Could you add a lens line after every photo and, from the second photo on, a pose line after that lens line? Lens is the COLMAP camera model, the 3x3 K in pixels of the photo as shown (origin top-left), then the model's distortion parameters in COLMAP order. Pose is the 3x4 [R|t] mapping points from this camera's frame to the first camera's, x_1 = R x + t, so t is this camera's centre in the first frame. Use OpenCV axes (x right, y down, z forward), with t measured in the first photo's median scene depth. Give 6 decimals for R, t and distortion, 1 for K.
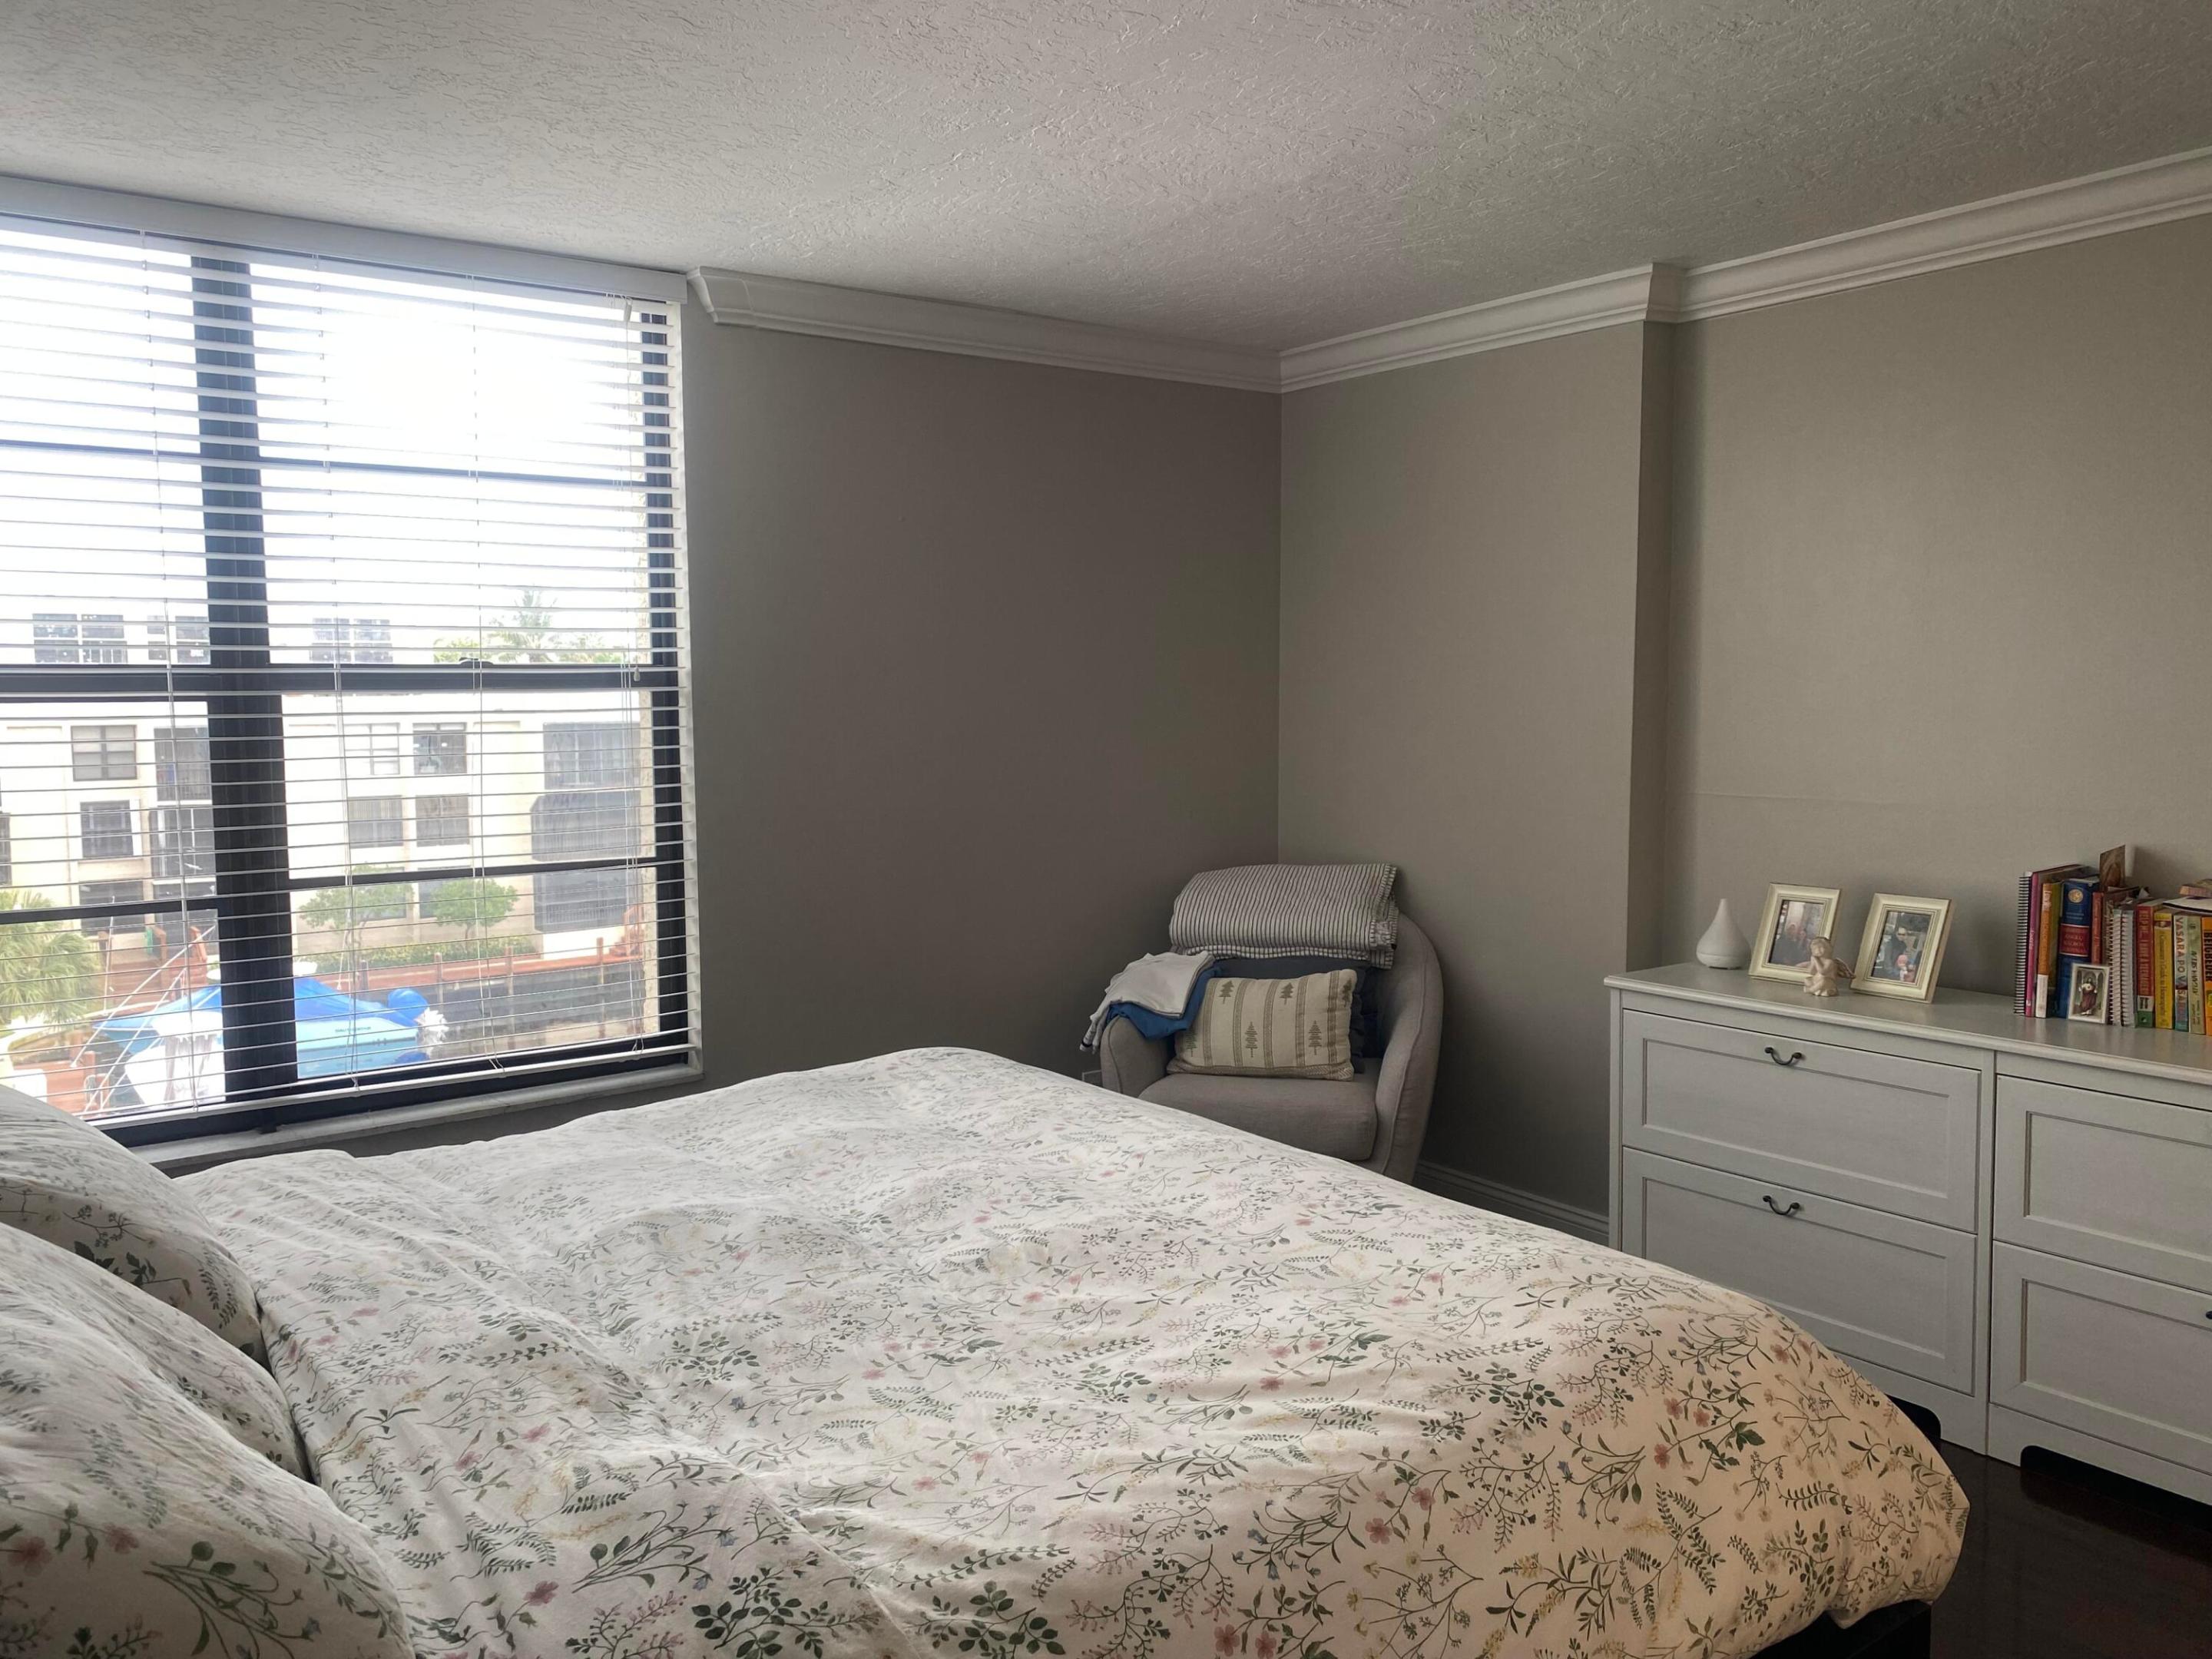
lens RADIAL K [[1677.9, 0, 1111.7], [0, 1677.9, 842.6], [0, 0, 1]] dist [0.045408, -0.067967]
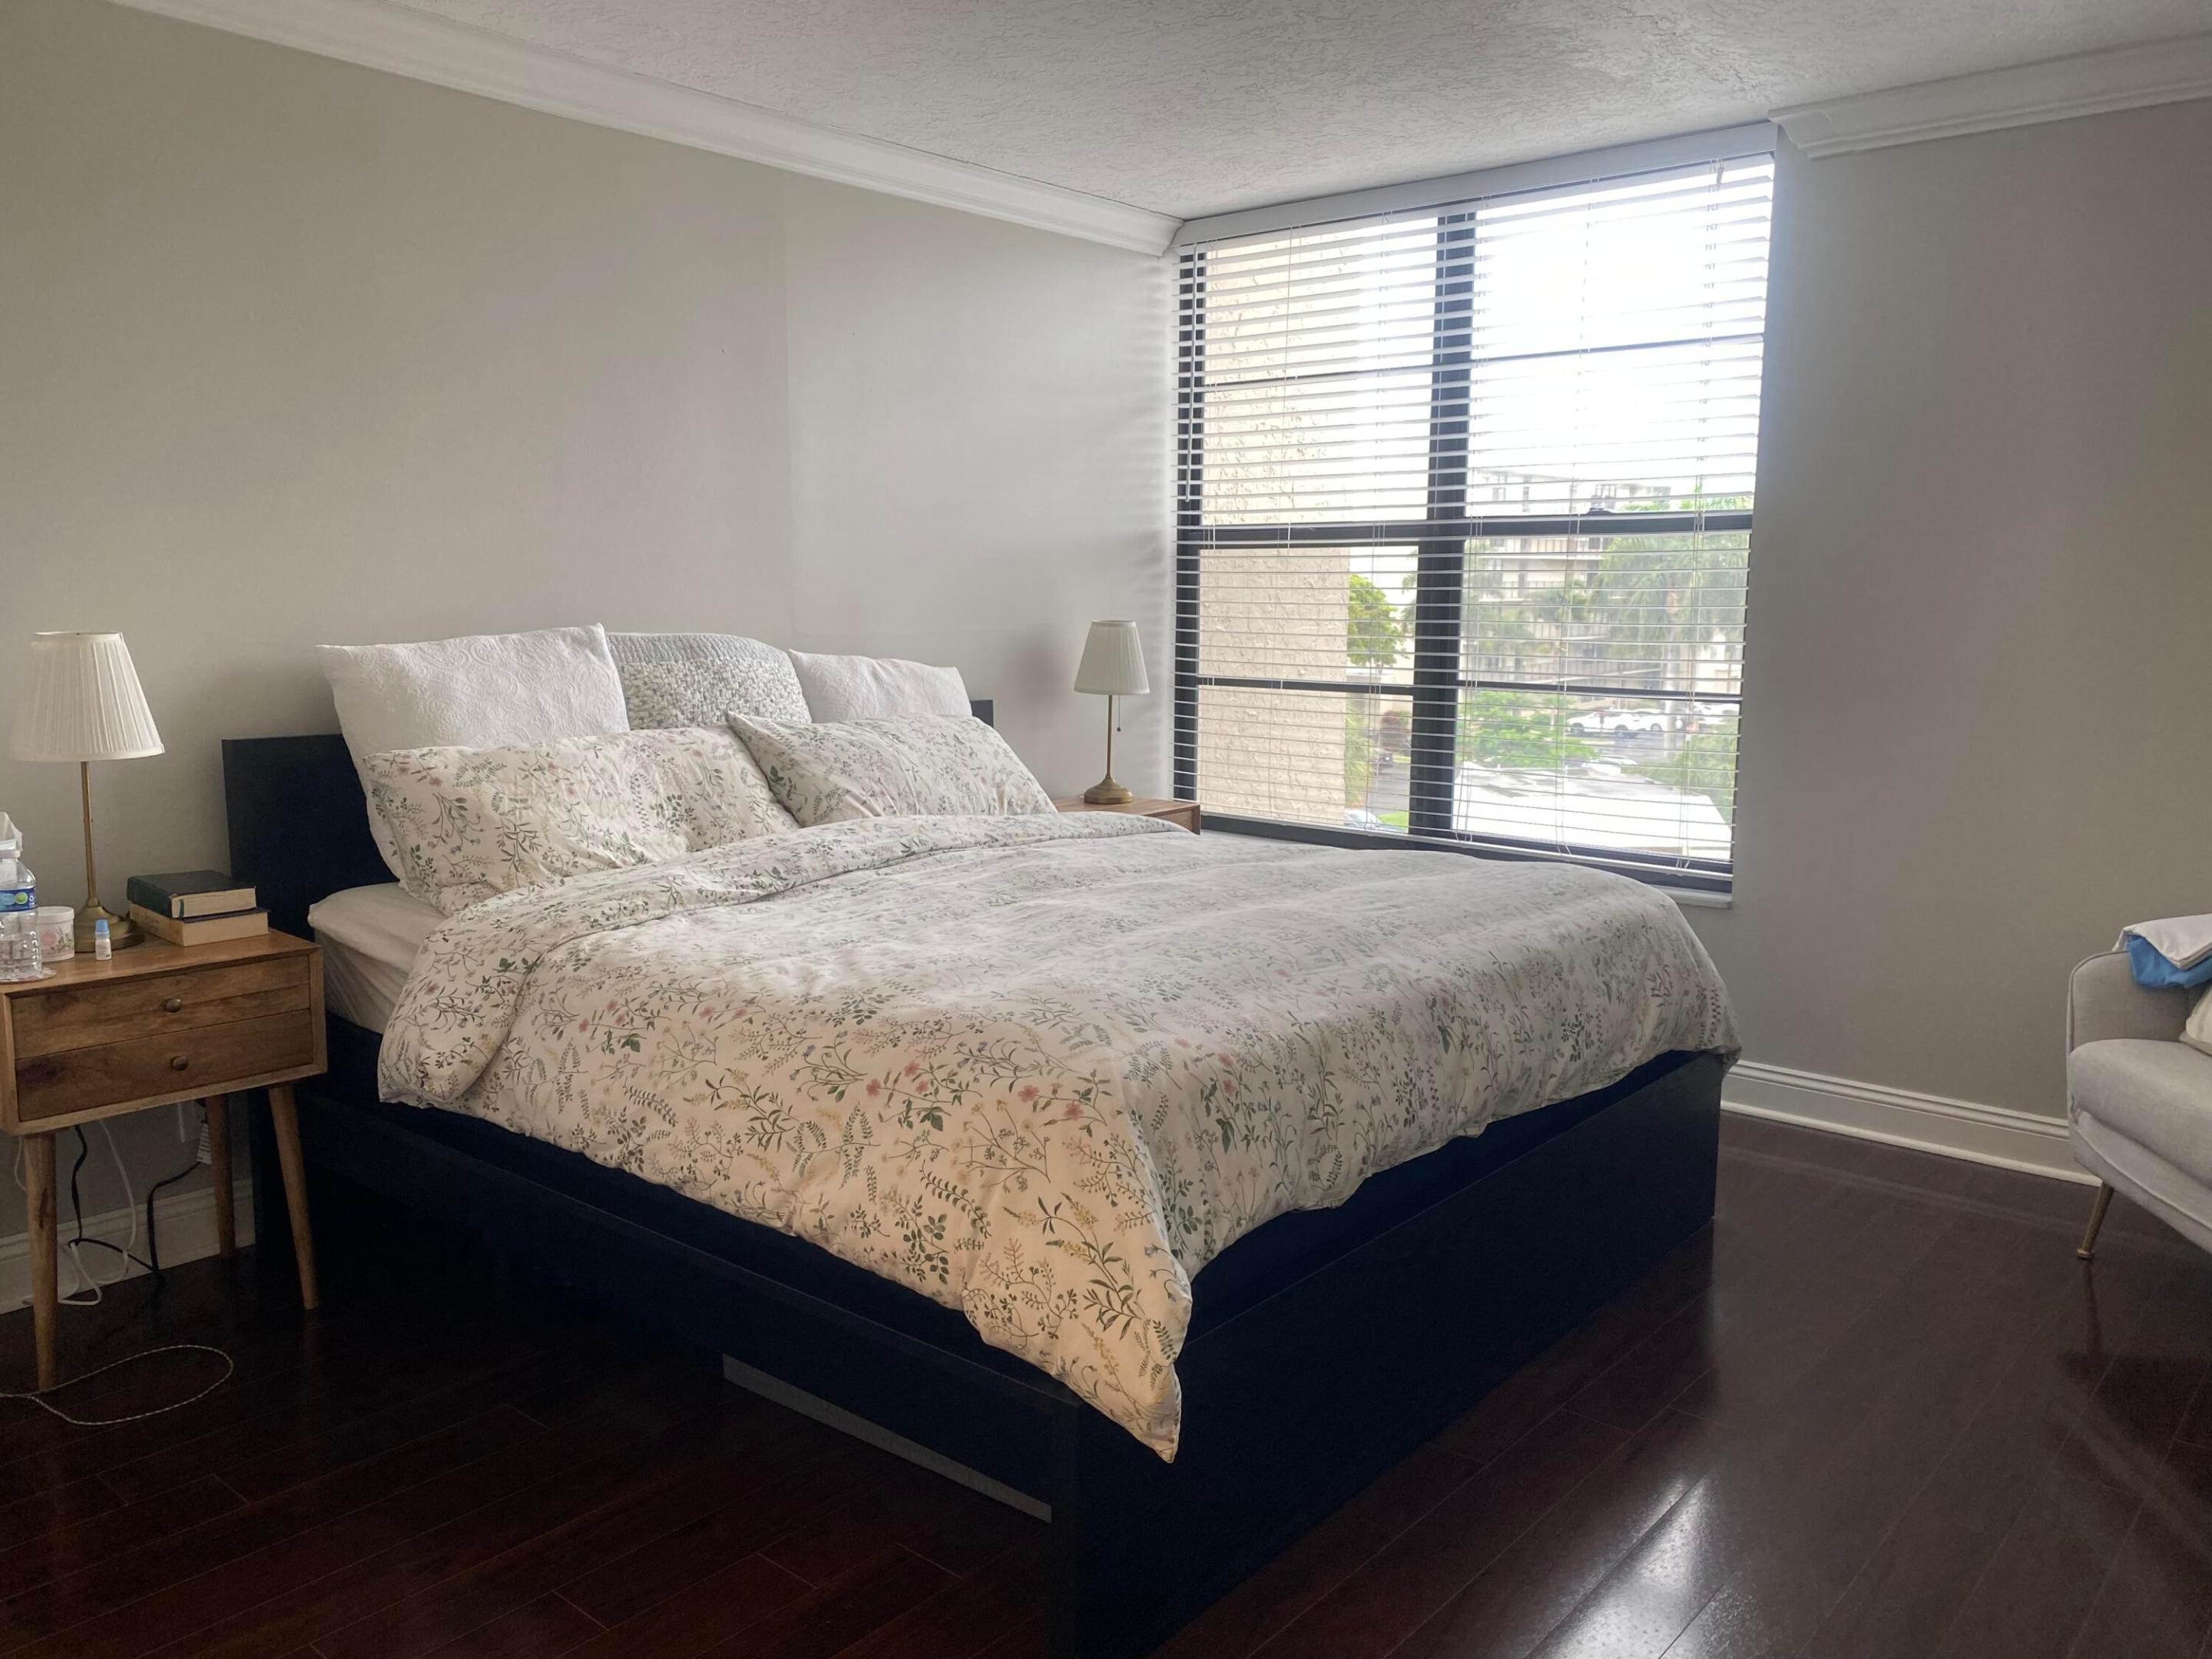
lens RADIAL K [[1677.9, 0, 1098.5], [0, 1677.9, 824.6], [0, 0, 1]] dist [0.045408, -0.067967]
pose [[0.228965, 0.146282, -0.962381, 1.485899], [-0.099880, 0.986957, 0.126254, -0.007401], [0.968297, 0.067215, 0.240590, 0.812782]]
